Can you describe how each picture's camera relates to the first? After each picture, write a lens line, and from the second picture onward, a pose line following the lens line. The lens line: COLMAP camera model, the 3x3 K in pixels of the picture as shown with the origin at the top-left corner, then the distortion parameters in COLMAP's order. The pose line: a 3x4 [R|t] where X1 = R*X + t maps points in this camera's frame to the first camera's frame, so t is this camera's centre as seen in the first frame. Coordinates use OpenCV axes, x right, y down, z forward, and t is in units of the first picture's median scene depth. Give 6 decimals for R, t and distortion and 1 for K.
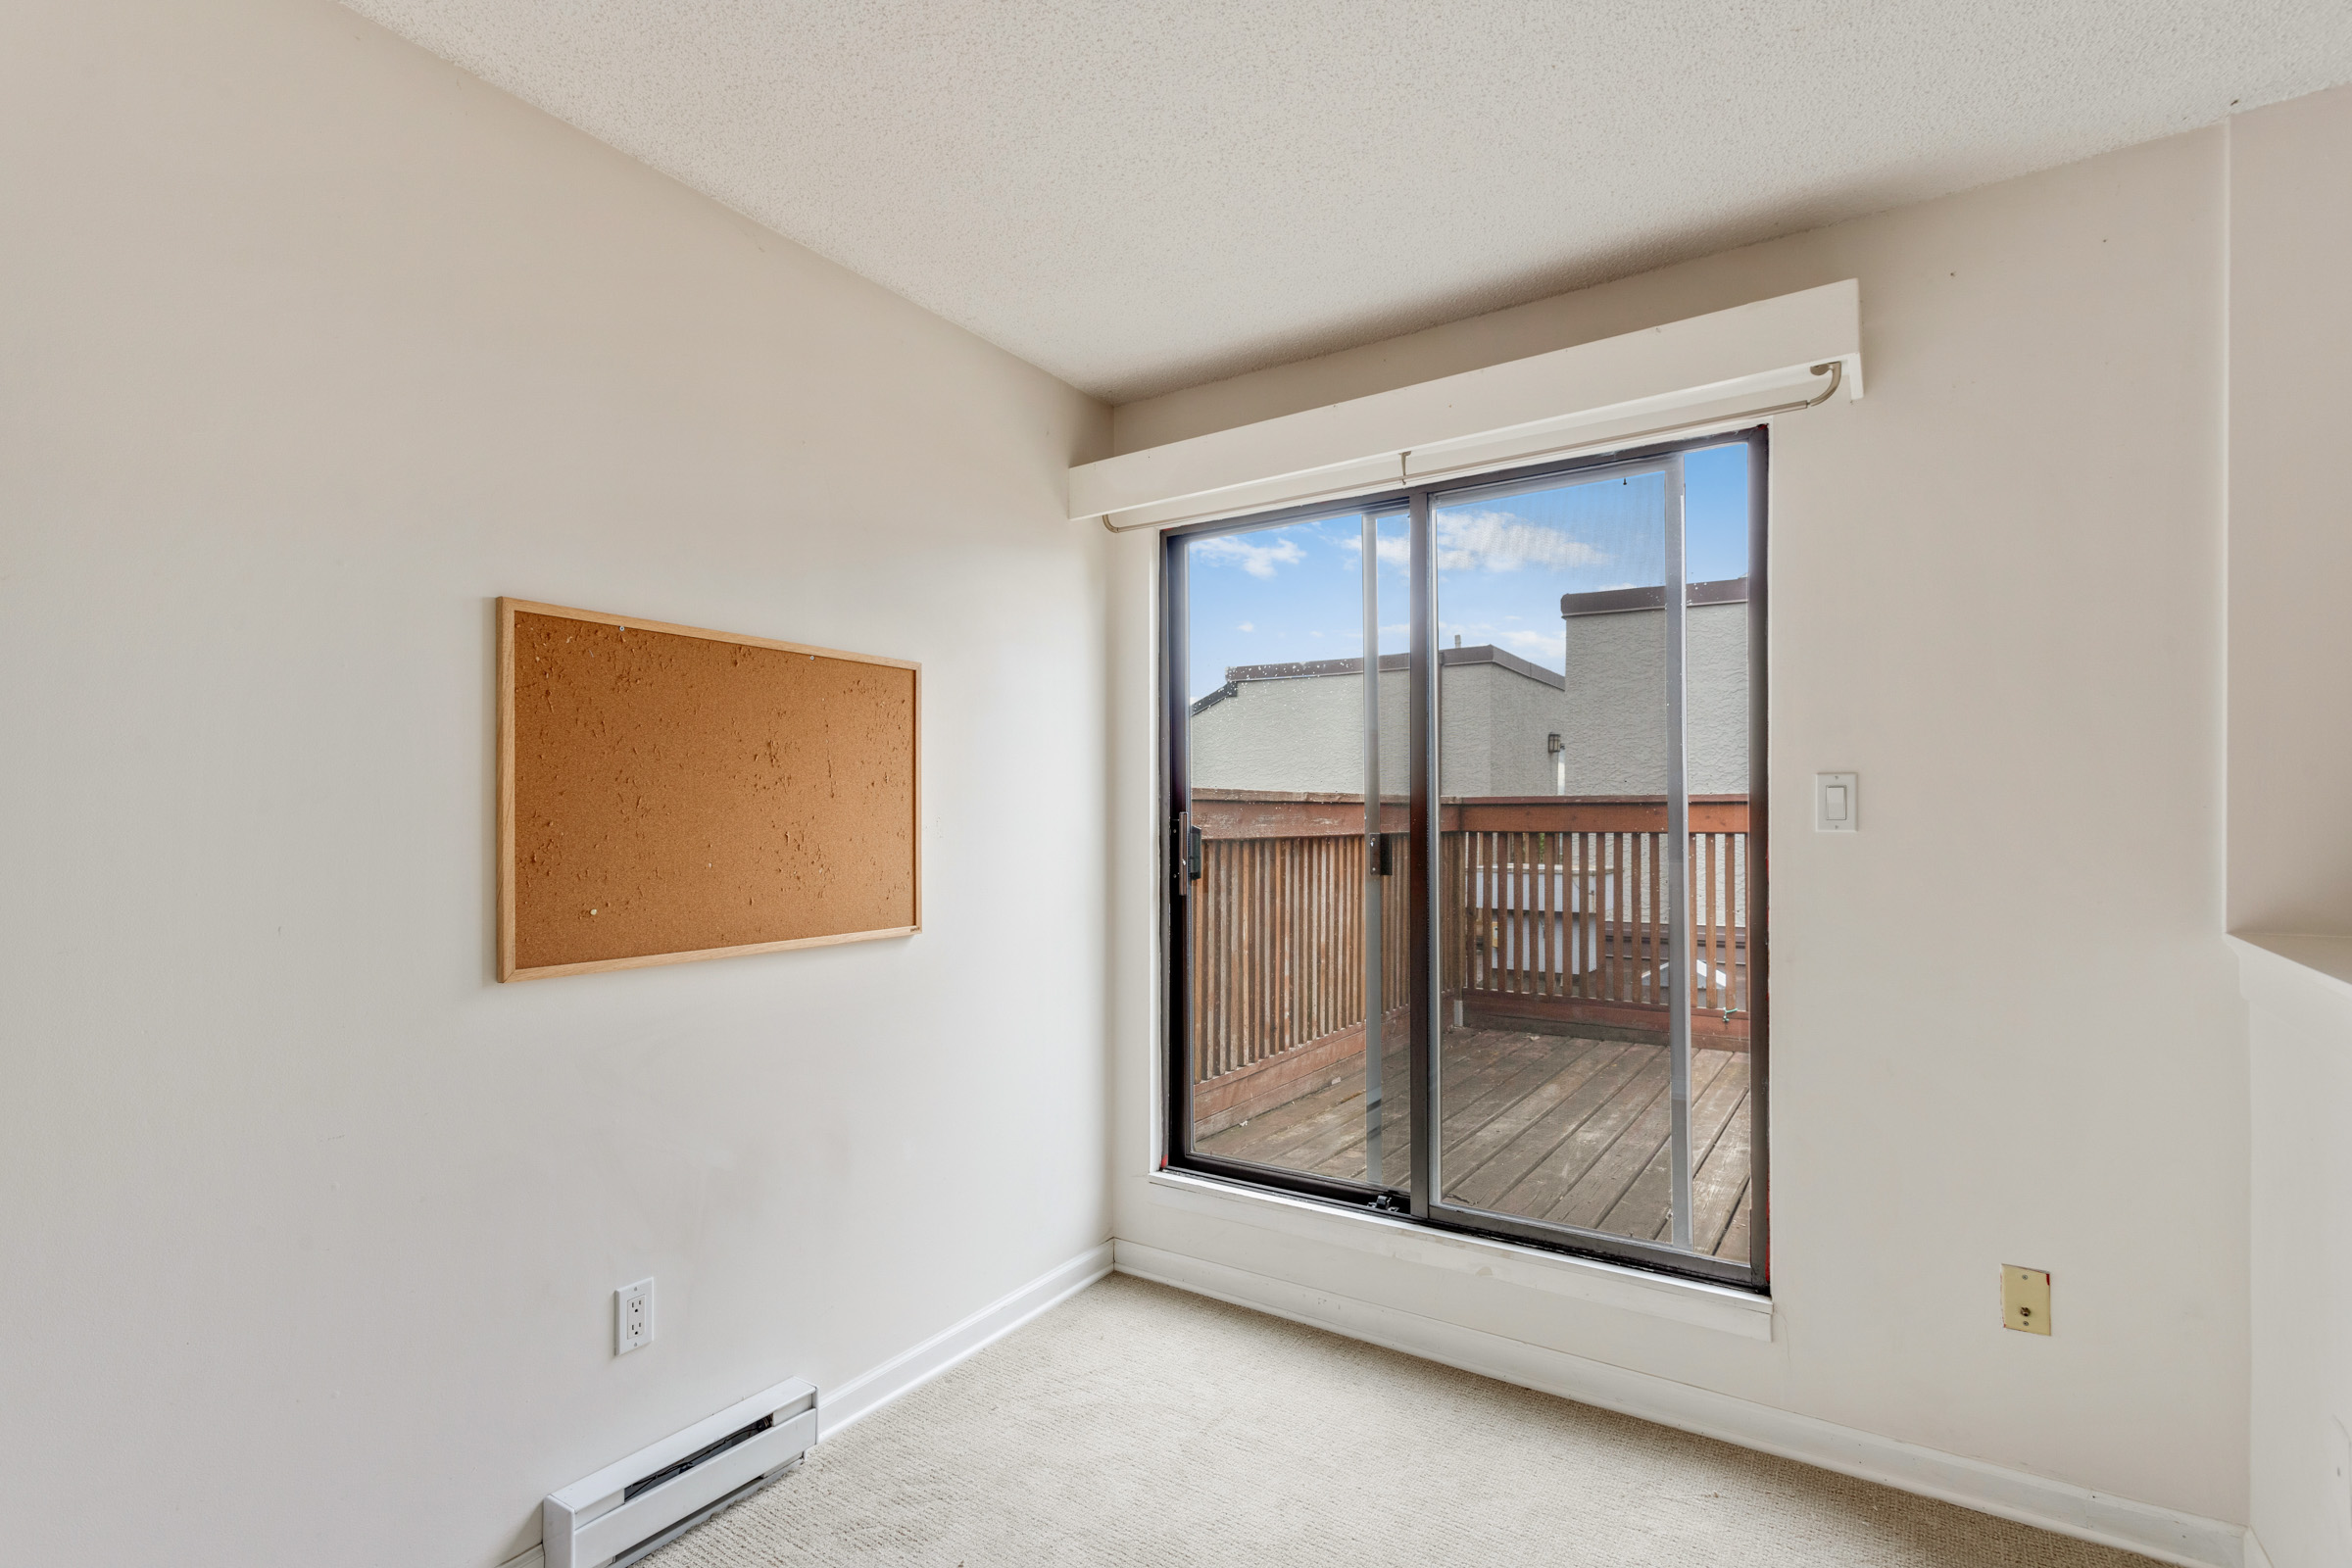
lens RADIAL K [[1144.0, 0, 1172.0], [0, 1144.0, 799.6], [0, 0, 1]] dist [0.001640, 0.000236]
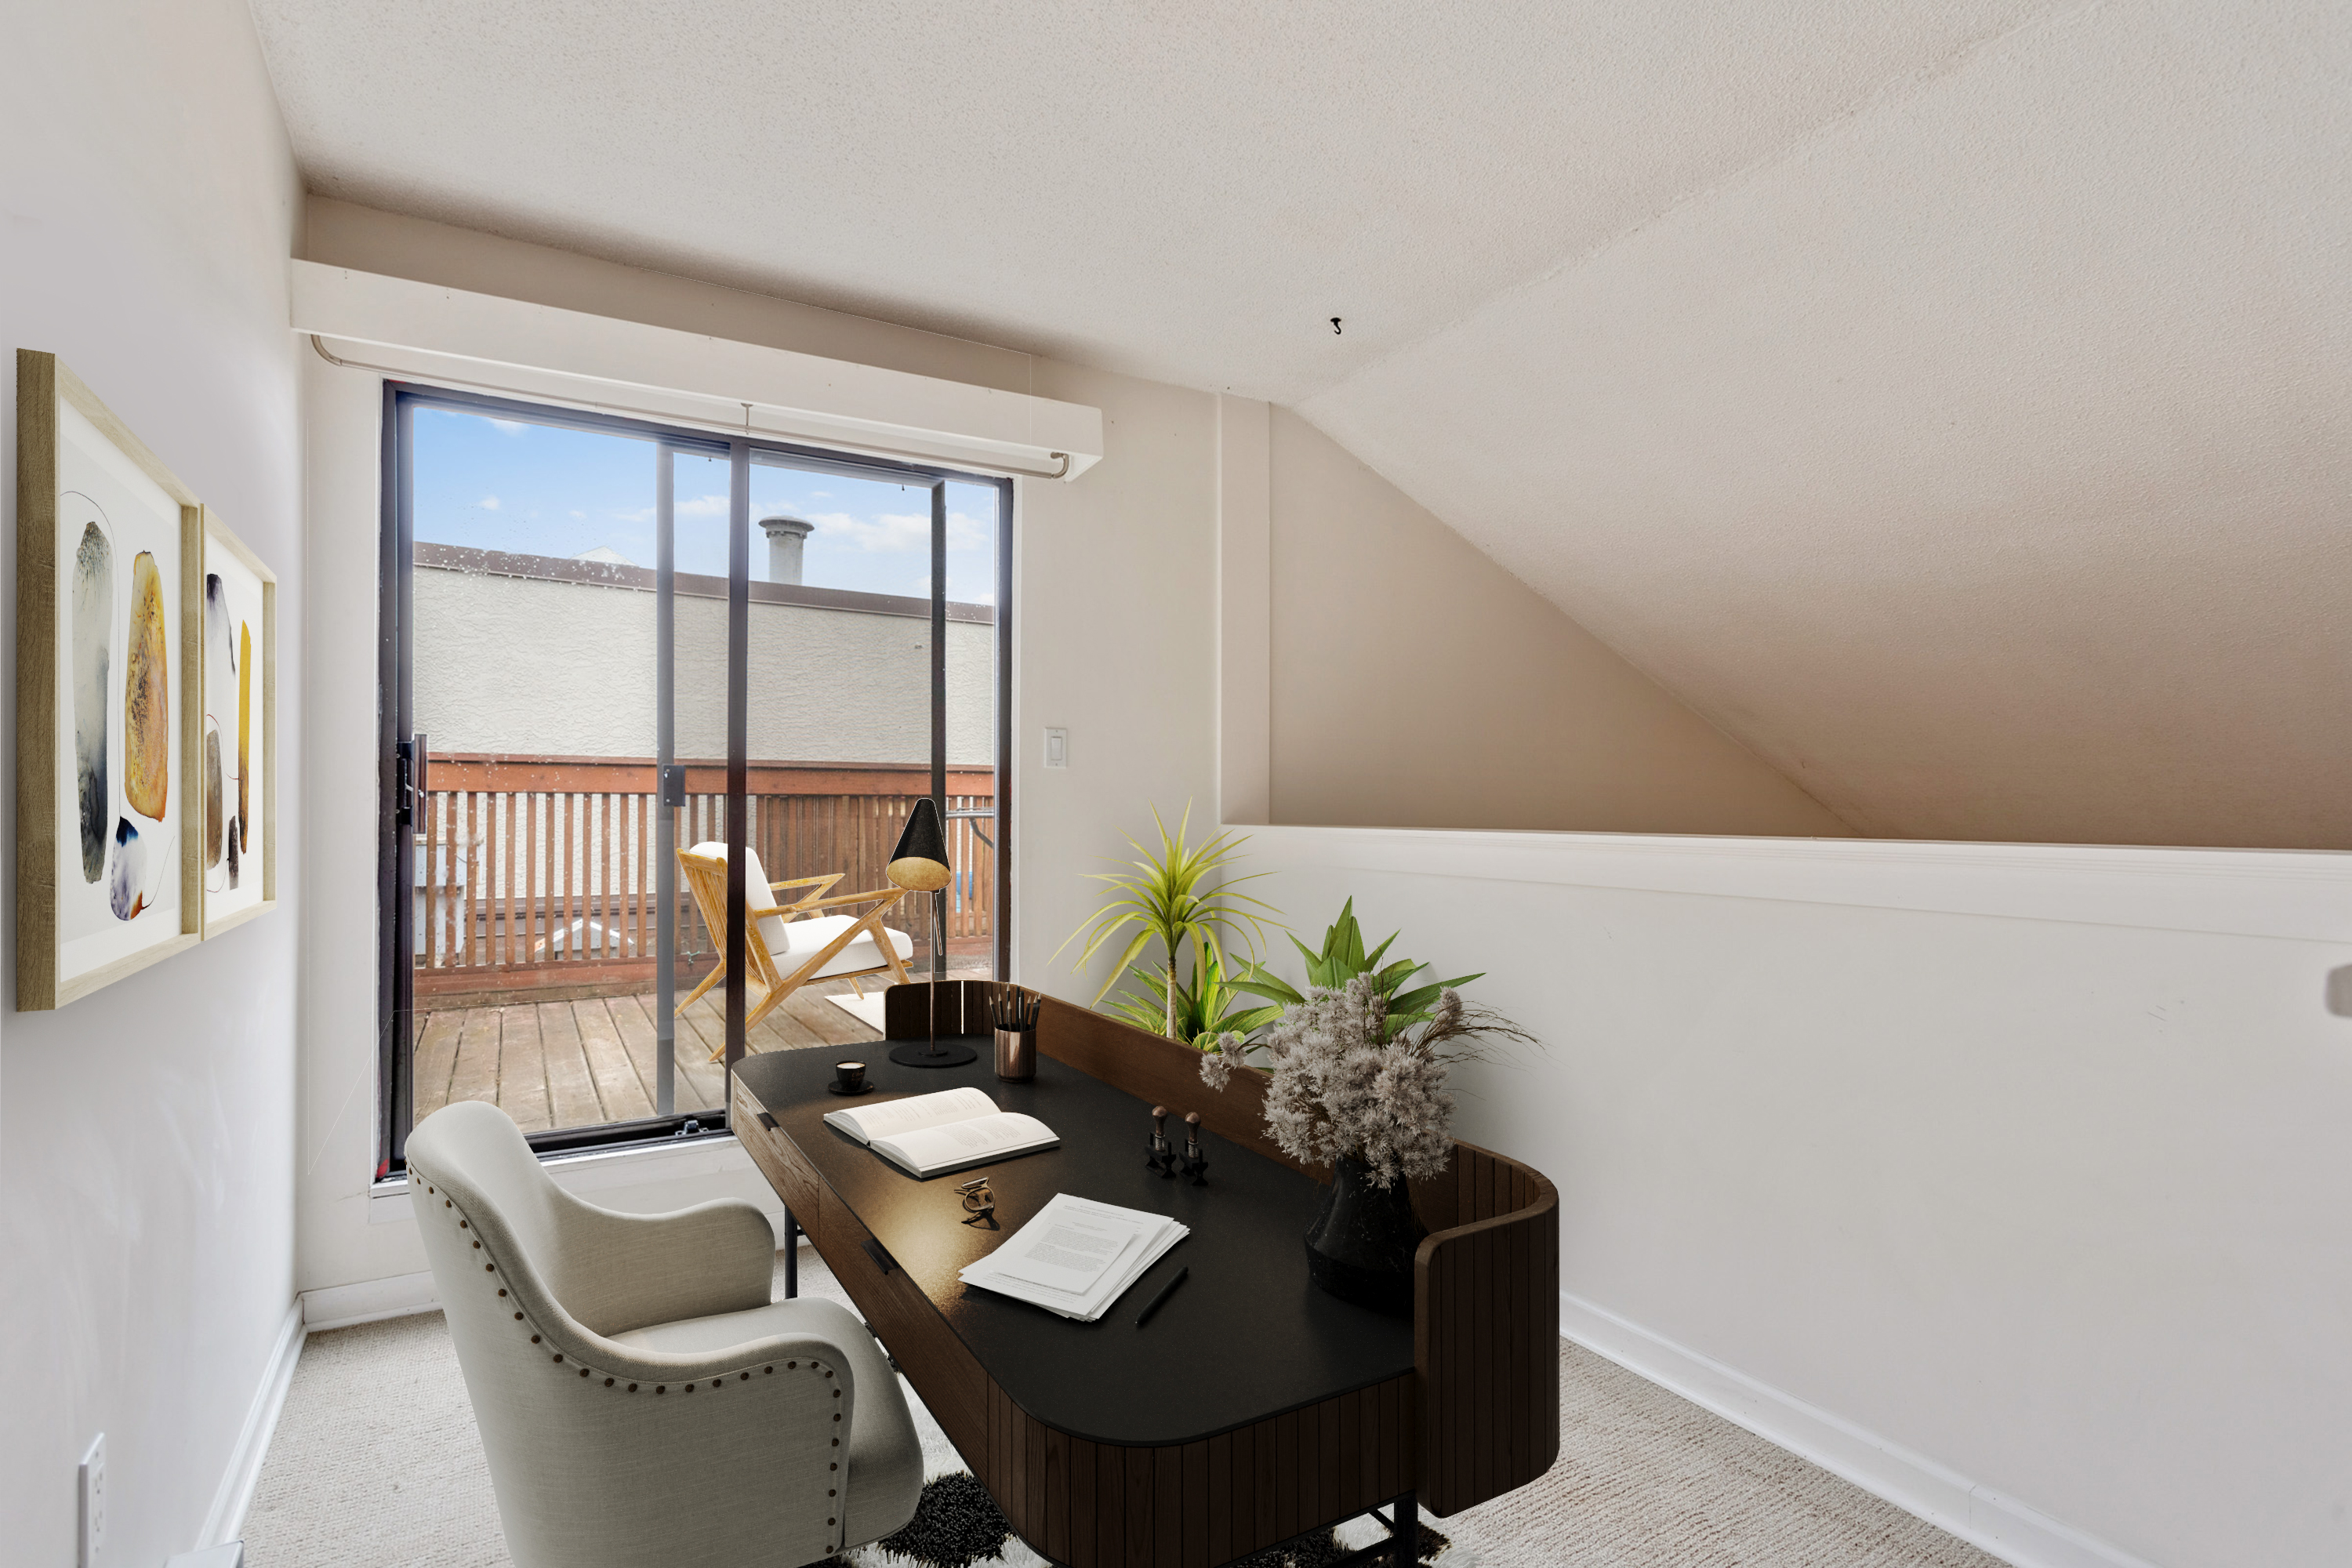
lens RADIAL K [[1144.0, 0, 1172.0], [0, 1144.0, 799.6], [0, 0, 1]] dist [0.001640, 0.000236]
pose [[0.428537, 0.013784, 0.903419, -0.497535], [-0.016344, 0.999838, -0.007503, 0.055085], [-0.903376, -0.011550, 0.428693, 0.161339]]
